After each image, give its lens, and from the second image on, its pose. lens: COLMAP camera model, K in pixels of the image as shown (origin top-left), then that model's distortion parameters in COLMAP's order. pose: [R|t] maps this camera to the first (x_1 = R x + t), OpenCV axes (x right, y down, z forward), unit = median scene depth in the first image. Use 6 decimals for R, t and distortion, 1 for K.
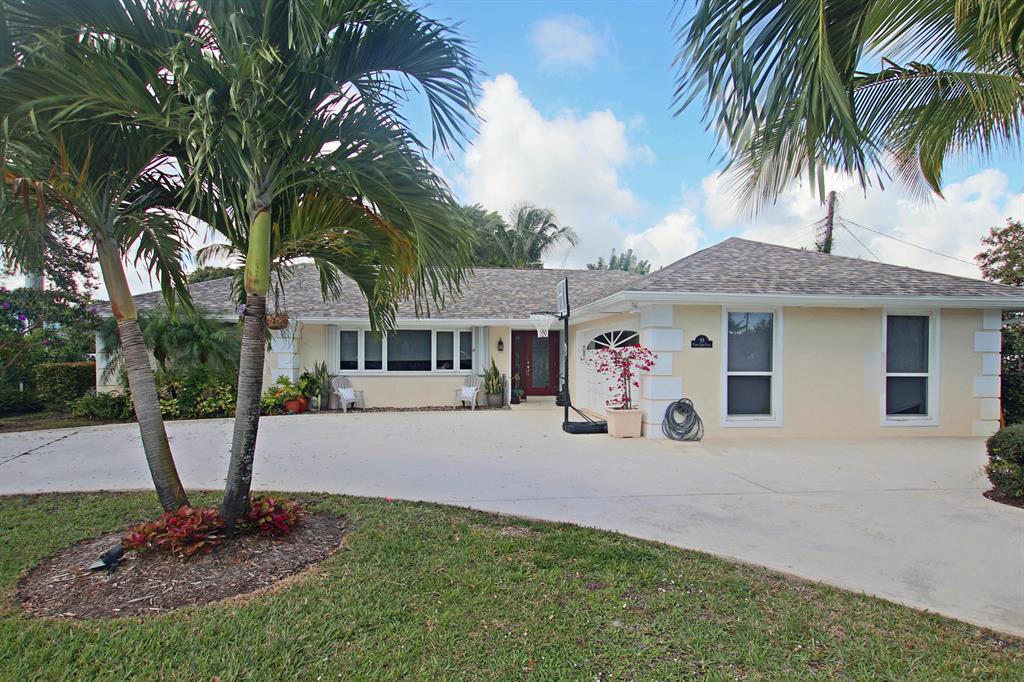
lens RADIAL K [[477.3, 0, 510.8], [0, 477.3, 333.8], [0, 0, 1]] dist [0.022684, -0.013007]
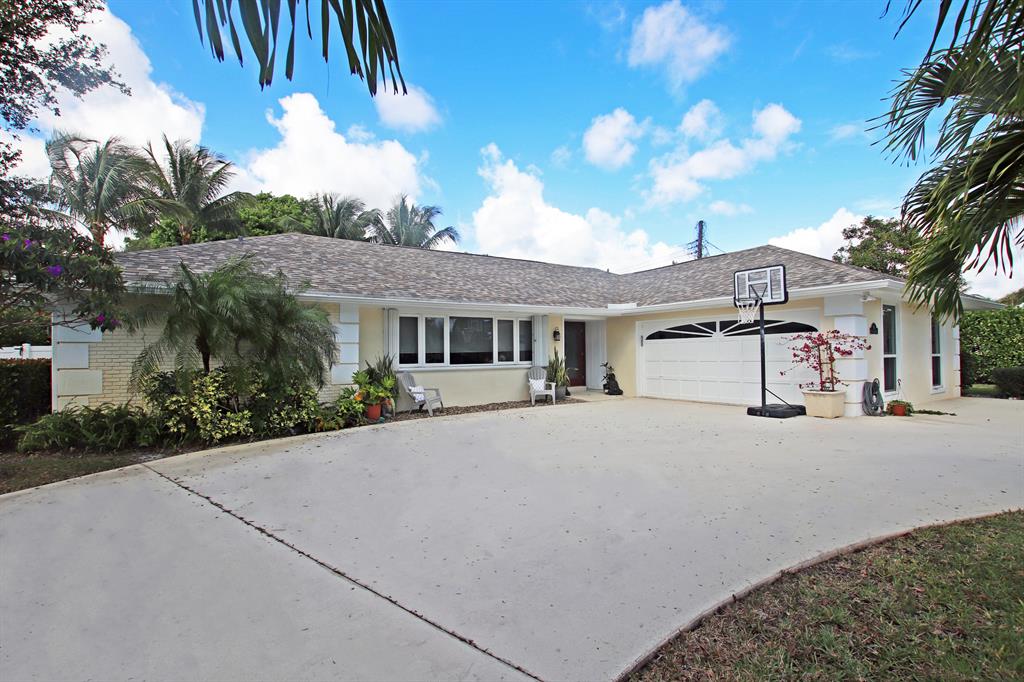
lens RADIAL K [[477.3, 0, 510.8], [0, 477.3, 333.8], [0, 0, 1]] dist [0.022684, -0.013007]
pose [[0.911744, 0.001393, 0.410757, -0.509268], [-0.007223, 0.999894, 0.012641, 0.011048], [-0.410696, -0.014492, 0.911657, 0.178033]]
